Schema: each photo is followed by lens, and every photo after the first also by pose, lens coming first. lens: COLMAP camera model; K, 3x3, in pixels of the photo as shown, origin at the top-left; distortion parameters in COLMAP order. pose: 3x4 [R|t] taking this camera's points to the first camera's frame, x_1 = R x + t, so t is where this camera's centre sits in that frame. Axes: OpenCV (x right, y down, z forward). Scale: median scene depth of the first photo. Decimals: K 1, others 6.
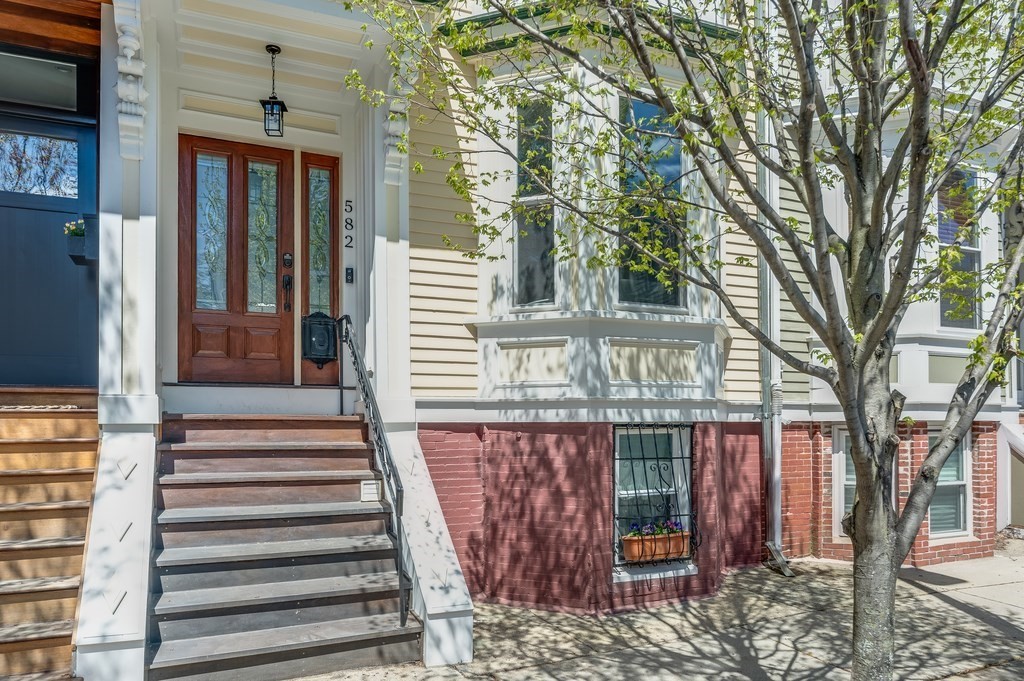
lens RADIAL K [[664.1, 0, 512.0], [0, 664.1, 340.5], [0, 0, 1]] dist [0.000038, 0.000229]
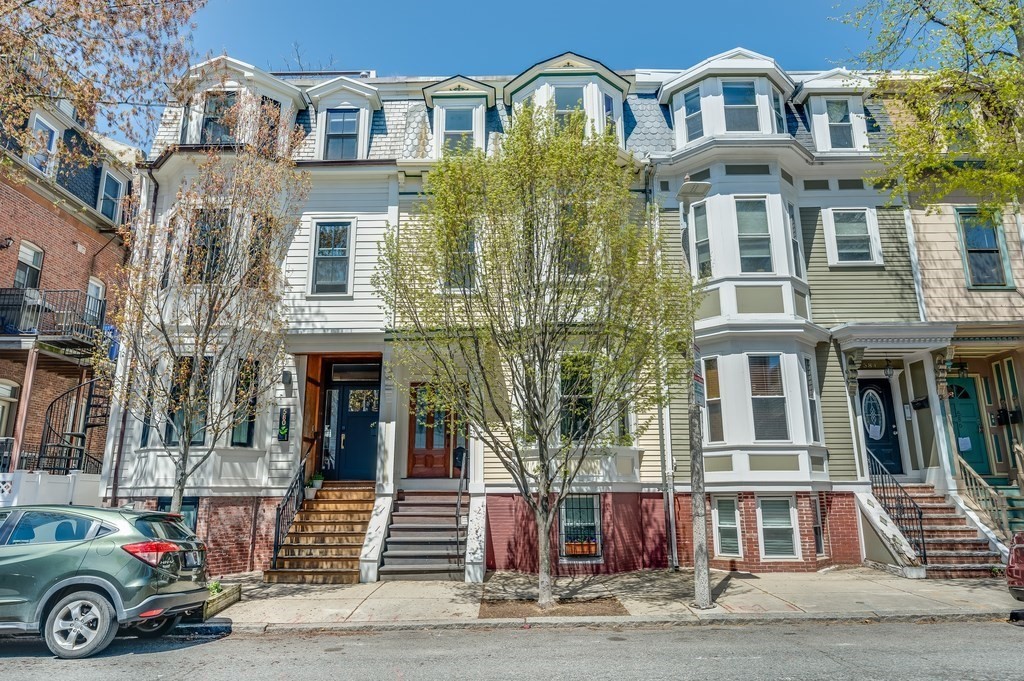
lens RADIAL K [[410.2, 0, 513.2], [0, 410.2, 343.1], [0, 0, 1]] dist [-0.000960, -0.000114]
pose [[0.945713, -0.116930, -0.303240, 0.495203], [0.043017, 0.969863, -0.239824, -0.051669], [0.322144, 0.213760, 0.922242, -0.534296]]
